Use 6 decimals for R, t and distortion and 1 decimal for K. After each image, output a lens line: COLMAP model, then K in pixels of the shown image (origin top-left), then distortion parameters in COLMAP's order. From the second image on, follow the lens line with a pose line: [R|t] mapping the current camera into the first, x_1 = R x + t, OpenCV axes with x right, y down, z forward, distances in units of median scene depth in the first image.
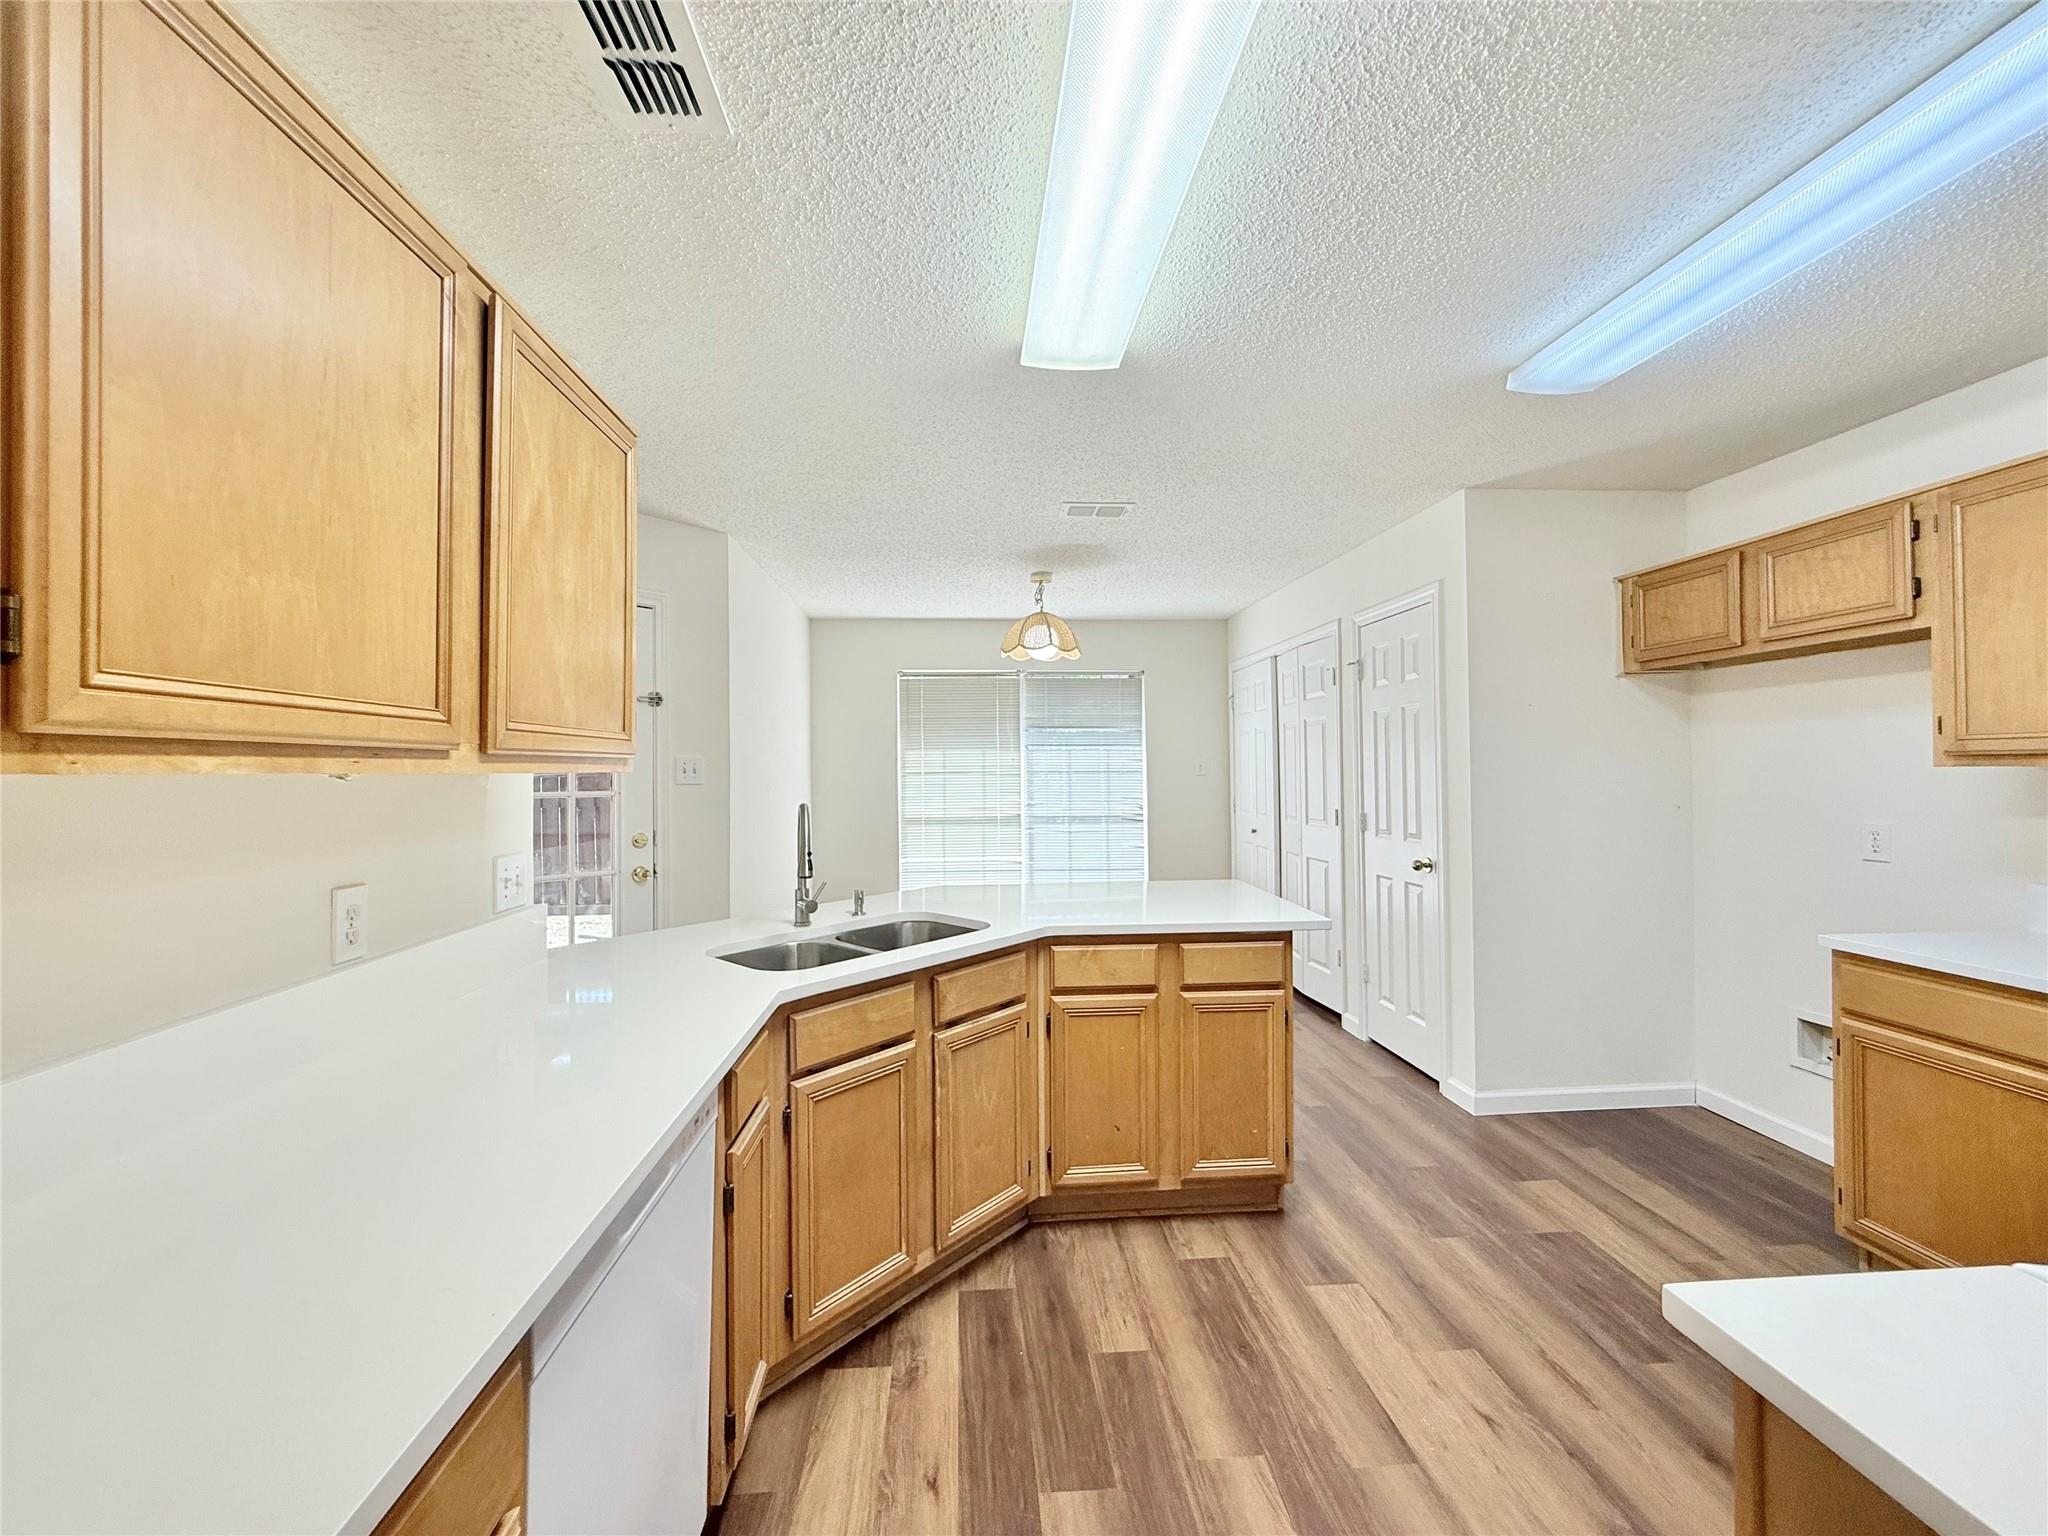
lens RADIAL K [[815.4, 0, 1019.0], [0, 815.4, 766.9], [0, 0, 1]] dist [-0.001761, 0.000492]
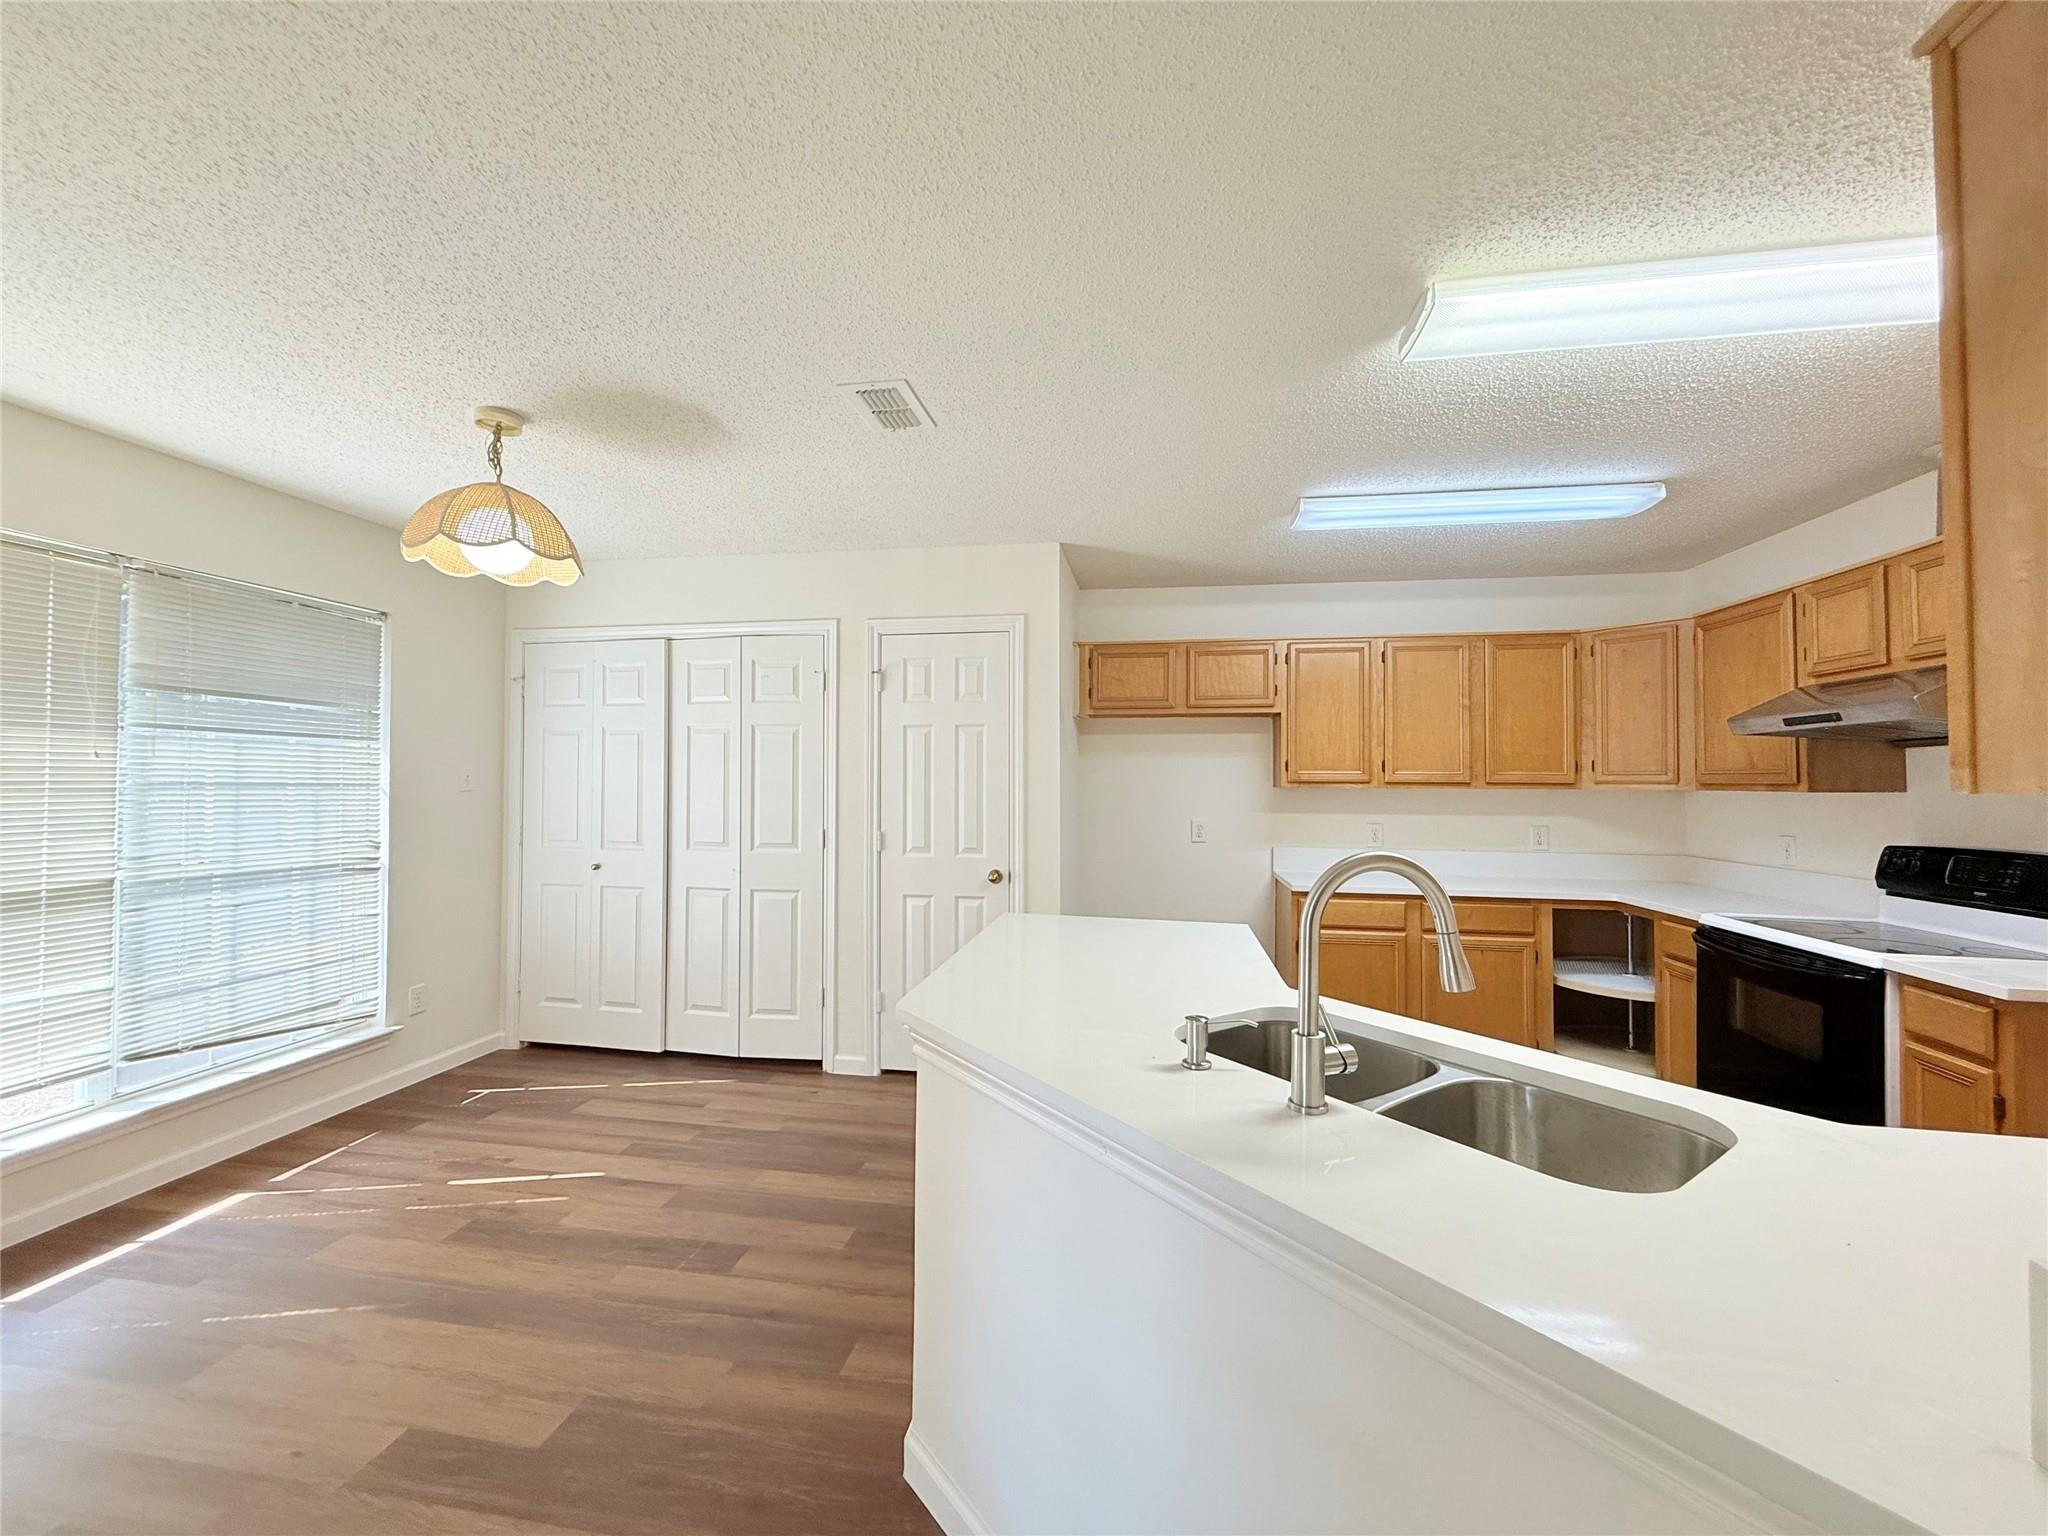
lens RADIAL K [[815.4, 0, 1019.0], [0, 815.4, 766.9], [0, 0, 1]] dist [-0.001761, 0.000492]
pose [[0.242880, 0.027819, 0.969657, -0.806697], [-0.010856, 0.999604, -0.025959, 0.007760], [-0.969996, -0.004222, 0.243086, 1.089605]]
